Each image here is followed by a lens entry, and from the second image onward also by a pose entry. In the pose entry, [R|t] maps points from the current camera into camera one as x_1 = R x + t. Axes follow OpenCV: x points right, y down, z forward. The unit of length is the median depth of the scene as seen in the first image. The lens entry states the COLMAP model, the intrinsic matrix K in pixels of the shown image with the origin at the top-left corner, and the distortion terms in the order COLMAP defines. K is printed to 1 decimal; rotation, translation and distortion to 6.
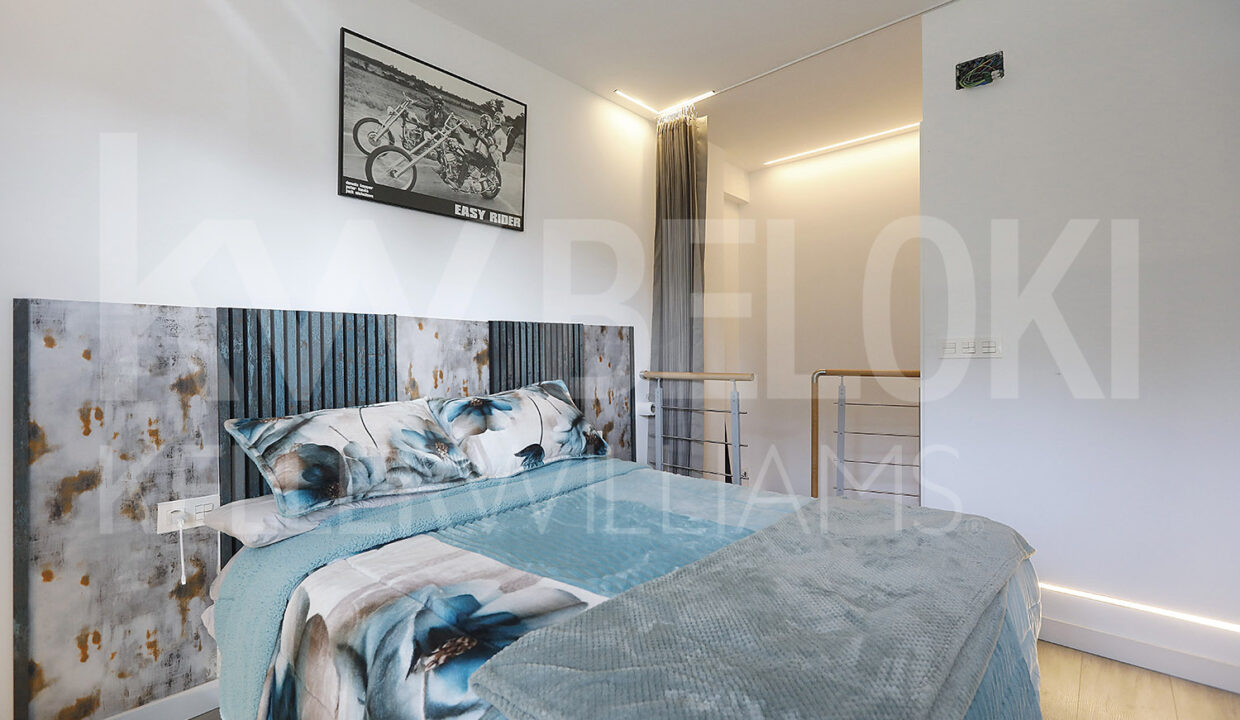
lens RADIAL K [[560.7, 0, 622.3], [0, 560.7, 353.4], [0, 0, 1]] dist [0.003963, 0.000274]
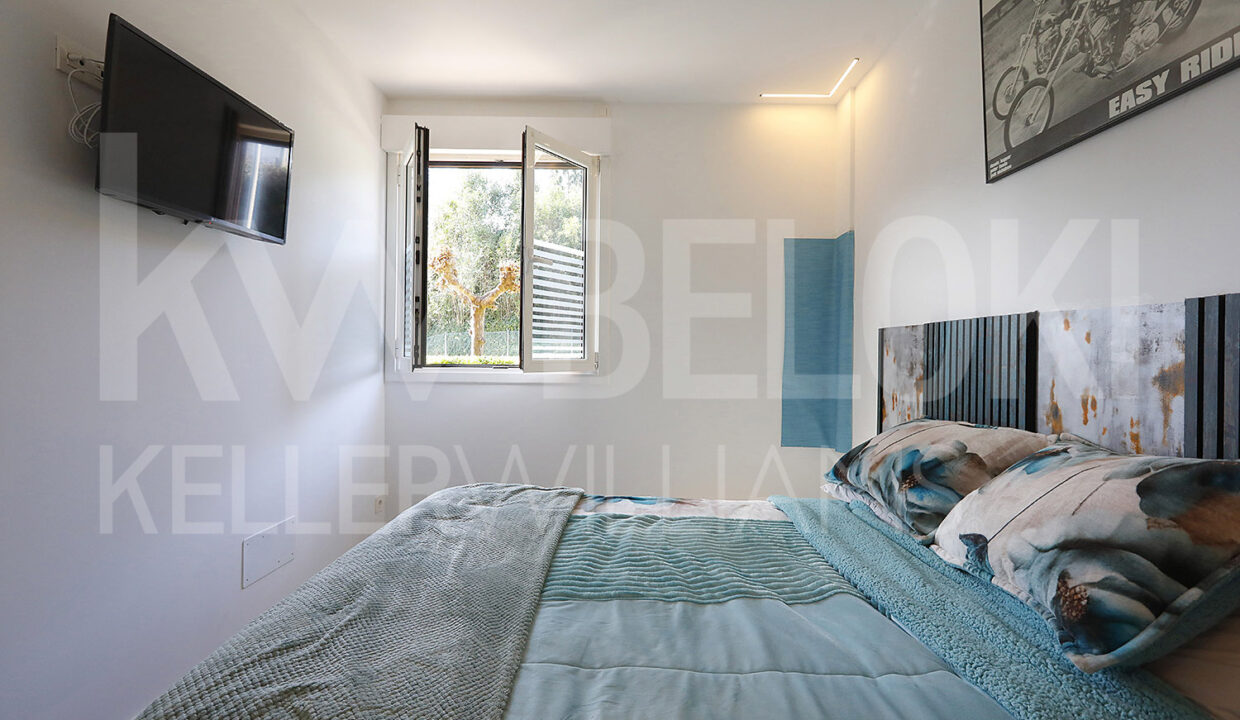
lens RADIAL K [[560.7, 0, 622.0], [0, 560.7, 356.4], [0, 0, 1]] dist [0.003963, 0.000274]
pose [[-0.763237, 0.001586, -0.646116, 0.441474], [-0.008496, 0.999886, 0.012490, -0.014864], [0.646063, 0.015022, -0.763137, 1.134783]]
